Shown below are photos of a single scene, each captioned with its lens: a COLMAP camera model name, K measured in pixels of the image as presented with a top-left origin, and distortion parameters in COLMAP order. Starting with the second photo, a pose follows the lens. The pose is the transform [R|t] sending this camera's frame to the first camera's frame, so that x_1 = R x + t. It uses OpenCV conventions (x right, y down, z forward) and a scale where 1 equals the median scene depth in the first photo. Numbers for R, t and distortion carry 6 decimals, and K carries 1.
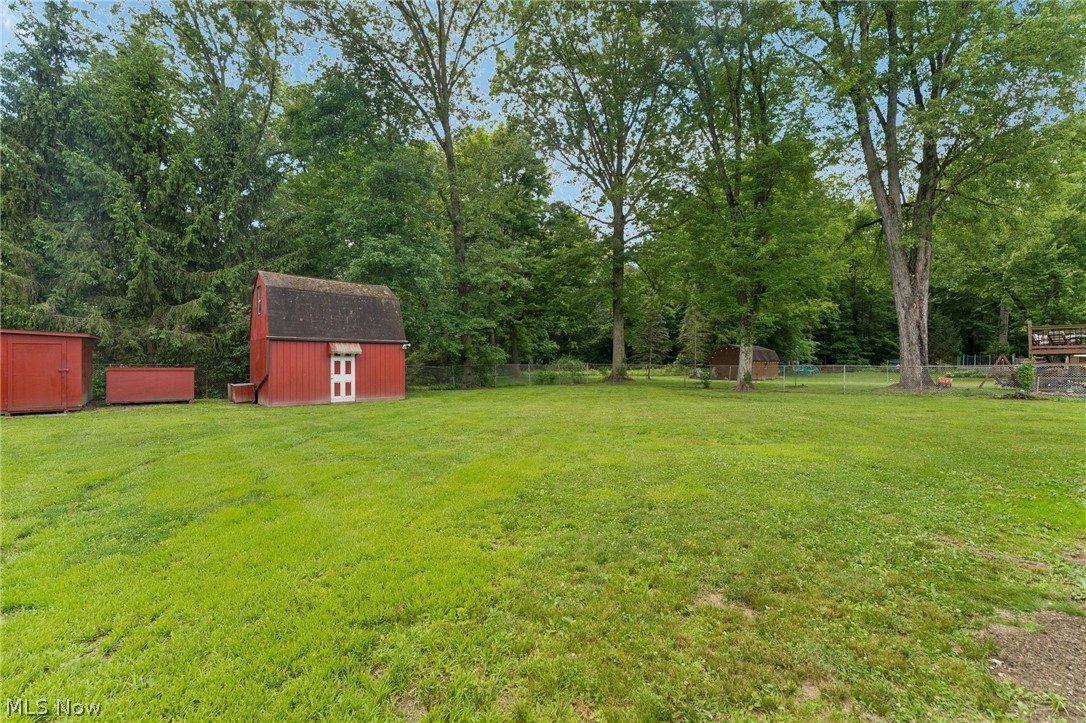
lens RADIAL K [[439.0, 0, 540.7], [0, 439.0, 361.1], [0, 0, 1]] dist [-0.004236, 0.000397]
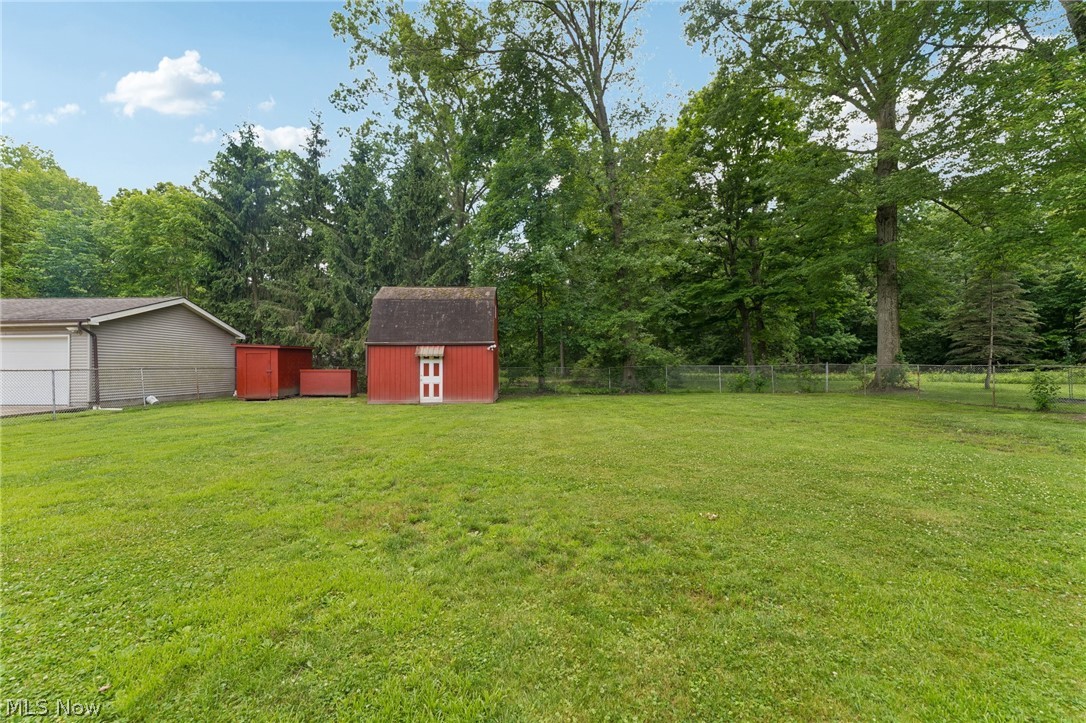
lens RADIAL K [[439.0, 0, 537.5], [0, 439.0, 362.5], [0, 0, 1]] dist [-0.004236, 0.000397]
pose [[0.764156, -0.008627, -0.644973, 0.336784], [0.009410, 0.999953, -0.002226, 0.001937], [0.644962, -0.004368, 0.764202, 0.294644]]
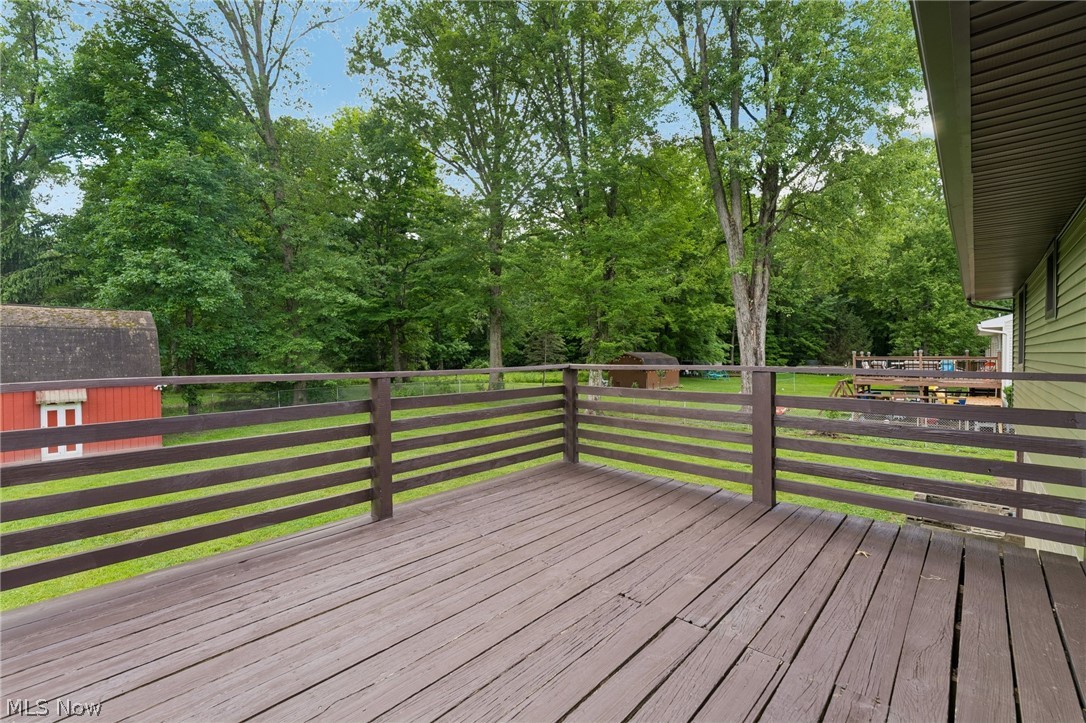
lens RADIAL K [[468.2, 0, 544.9], [0, 468.2, 360.1], [0, 0, 1]] dist [-0.000830, 0.000068]
pose [[0.994022, -0.004722, 0.109074, 0.291341], [0.002335, 0.999755, 0.021997, -0.090719], [-0.109152, -0.021611, 0.993790, 0.020105]]
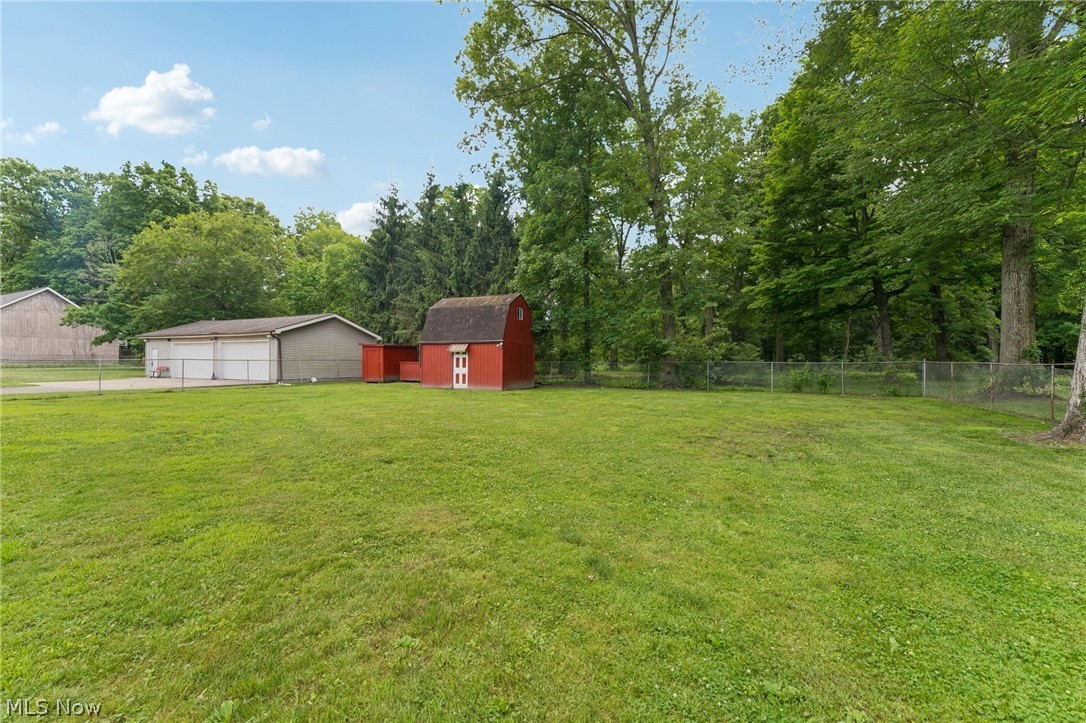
lens RADIAL K [[439.0, 0, 539.7], [0, 439.0, 365.3], [0, 0, 1]] dist [-0.004236, 0.000397]
pose [[0.386563, 0.010357, -0.922205, 0.706760], [0.002375, 0.999922, 0.012225, 0.005950], [0.922260, -0.006916, 0.386508, 0.570131]]
